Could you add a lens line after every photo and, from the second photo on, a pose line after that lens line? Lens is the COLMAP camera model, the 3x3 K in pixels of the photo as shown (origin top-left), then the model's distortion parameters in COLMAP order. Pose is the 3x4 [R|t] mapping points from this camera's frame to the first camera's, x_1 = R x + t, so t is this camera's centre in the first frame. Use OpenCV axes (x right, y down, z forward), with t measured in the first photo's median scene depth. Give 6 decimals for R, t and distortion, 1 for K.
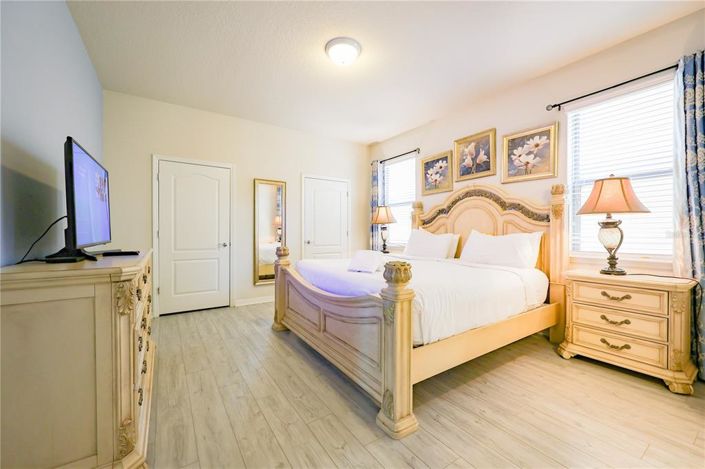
lens RADIAL K [[281.6, 0, 351.0], [0, 281.6, 234.1], [0, 0, 1]] dist [-0.000650, -0.000068]
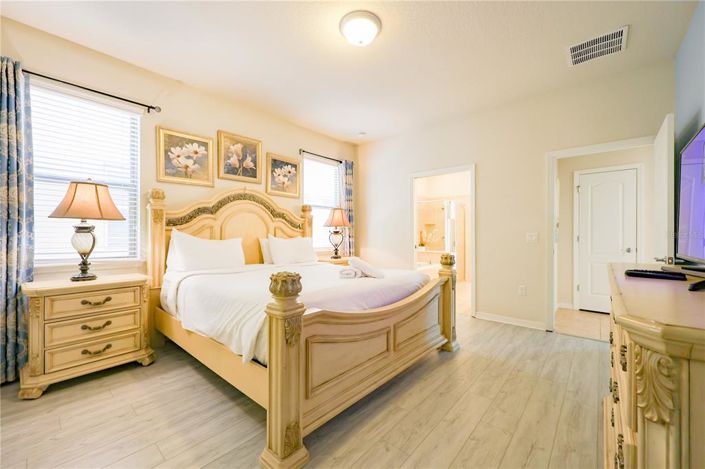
lens RADIAL K [[281.6, 0, 356.3], [0, 281.6, 235.2], [0, 0, 1]] dist [-0.000650, -0.000068]
pose [[-0.264871, 0.004142, 0.964275, -0.603791], [0.008055, 0.999965, -0.002082, -0.006939], [-0.964250, 0.007215, -0.264895, 0.880155]]
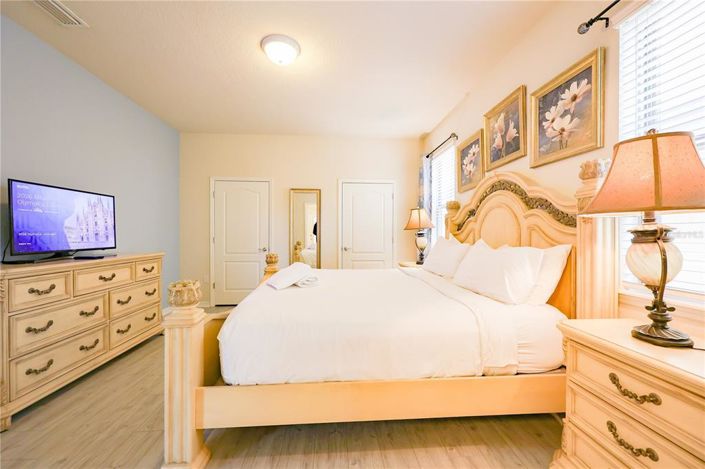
lens RADIAL K [[281.6, 0, 353.0], [0, 281.6, 235.5], [0, 0, 1]] dist [-0.000650, -0.000068]
pose [[0.870320, 0.003050, -0.492478, 0.458719], [-0.005390, 0.999980, -0.003333, -0.019015], [0.492458, 0.005555, 0.870319, 0.217923]]
